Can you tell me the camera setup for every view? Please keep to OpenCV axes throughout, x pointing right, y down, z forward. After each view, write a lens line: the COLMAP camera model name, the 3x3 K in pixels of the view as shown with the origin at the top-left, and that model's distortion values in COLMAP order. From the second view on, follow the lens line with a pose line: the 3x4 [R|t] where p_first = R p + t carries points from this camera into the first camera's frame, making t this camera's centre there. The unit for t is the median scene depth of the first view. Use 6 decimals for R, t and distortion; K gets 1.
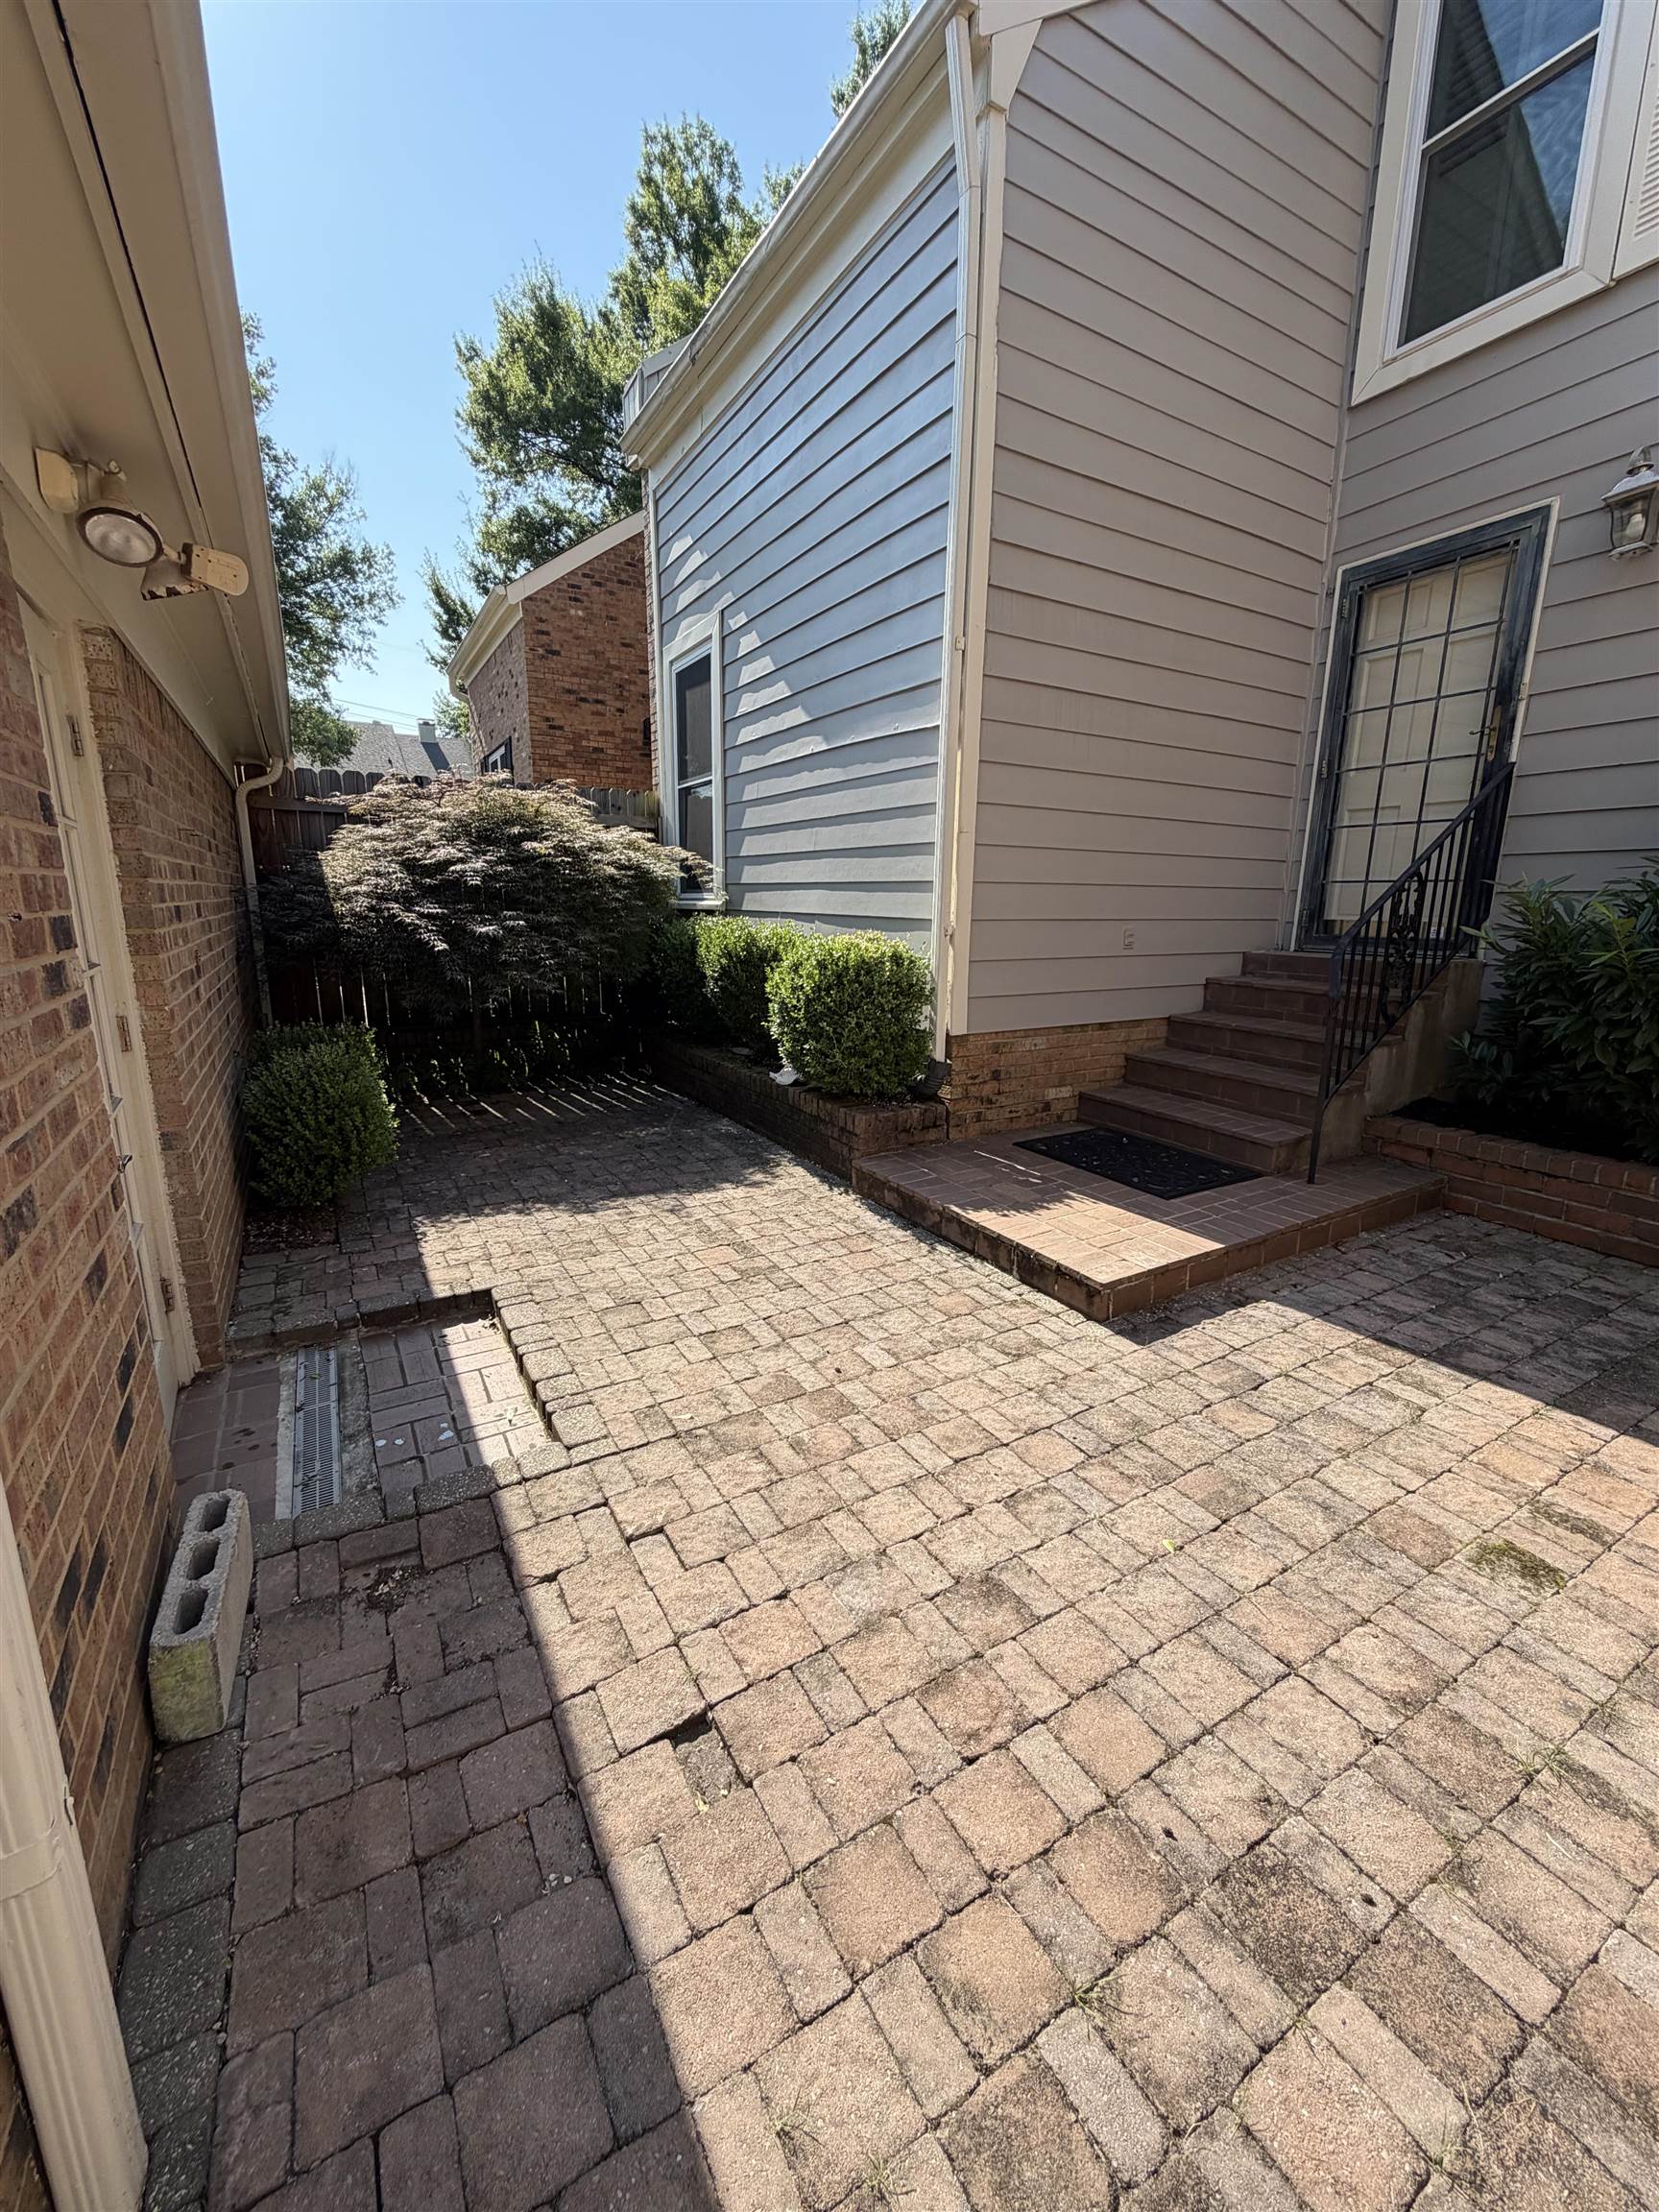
lens RADIAL K [[885.9, 0, 829.5], [0, 885.9, 1106.0], [0, 0, 1]] dist [0.000528, 0.000006]
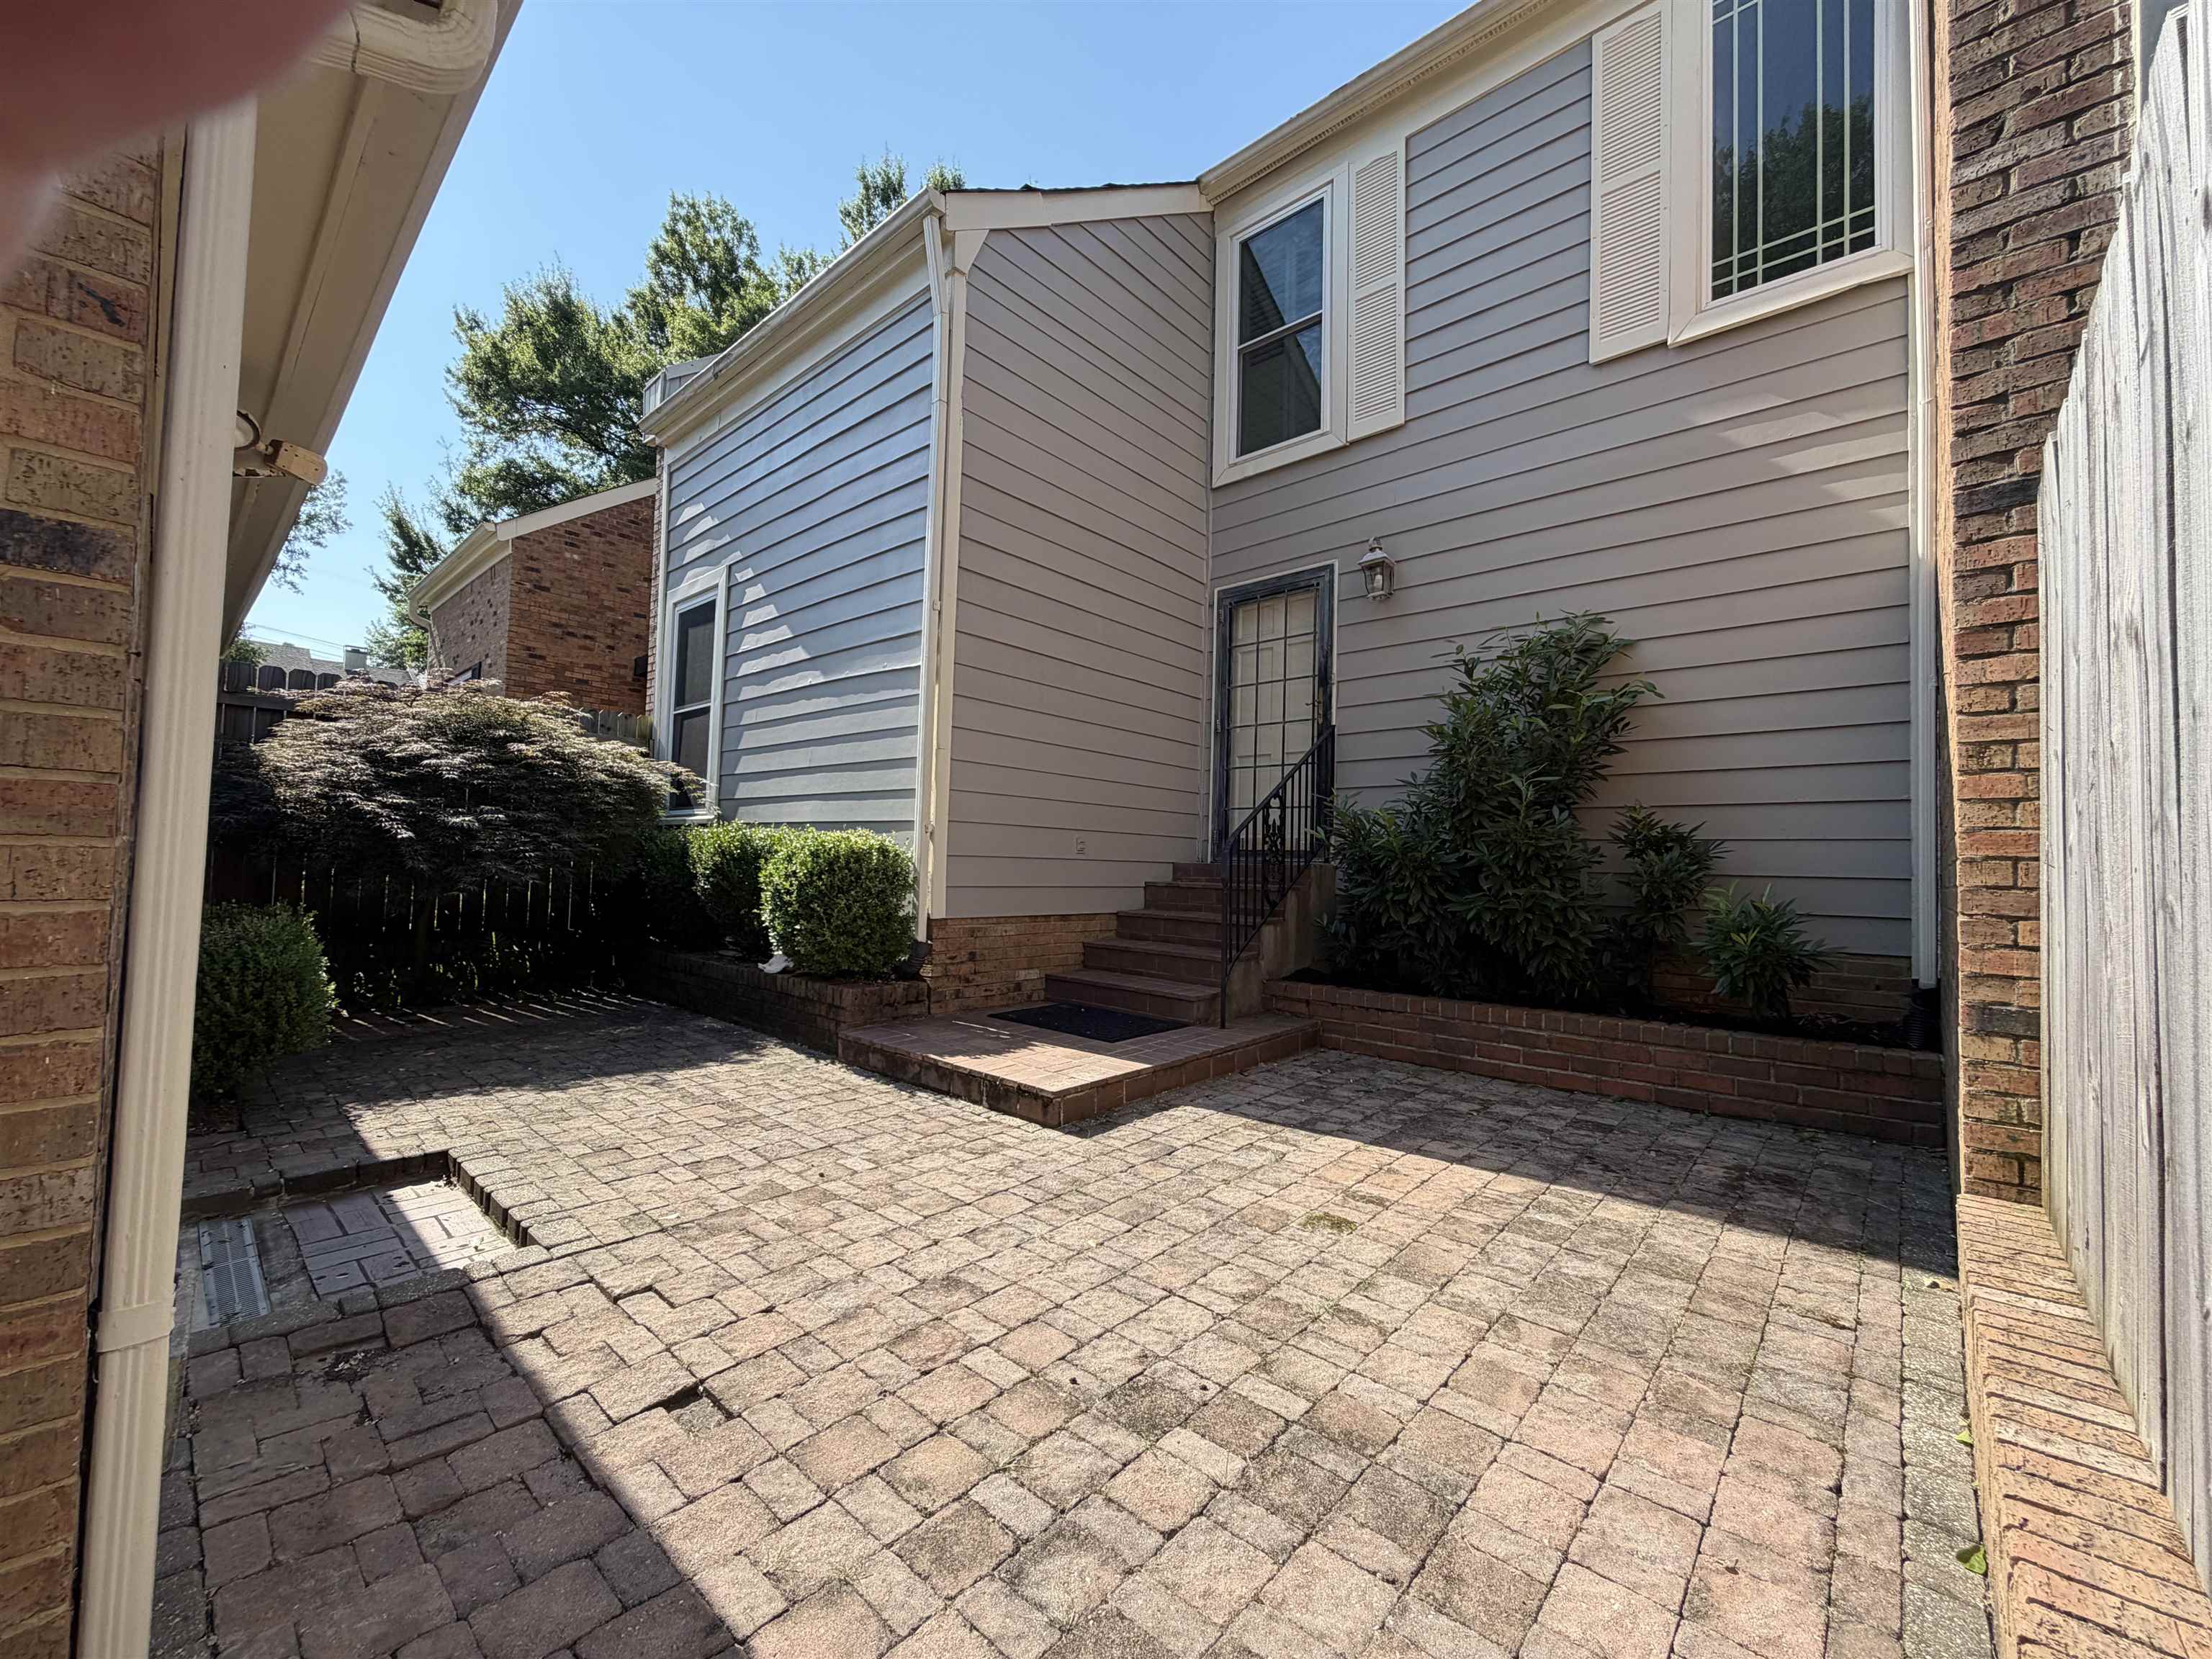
lens RADIAL K [[885.9, 0, 1099.6], [0, 885.9, 837.4], [0, 0, 1]] dist [0.000528, 0.000006]
pose [[0.953278, 0.027374, 0.300853, -0.002761], [0.048872, 0.968794, -0.243003, 0.116449], [-0.298116, 0.246353, 0.922191, -0.153434]]
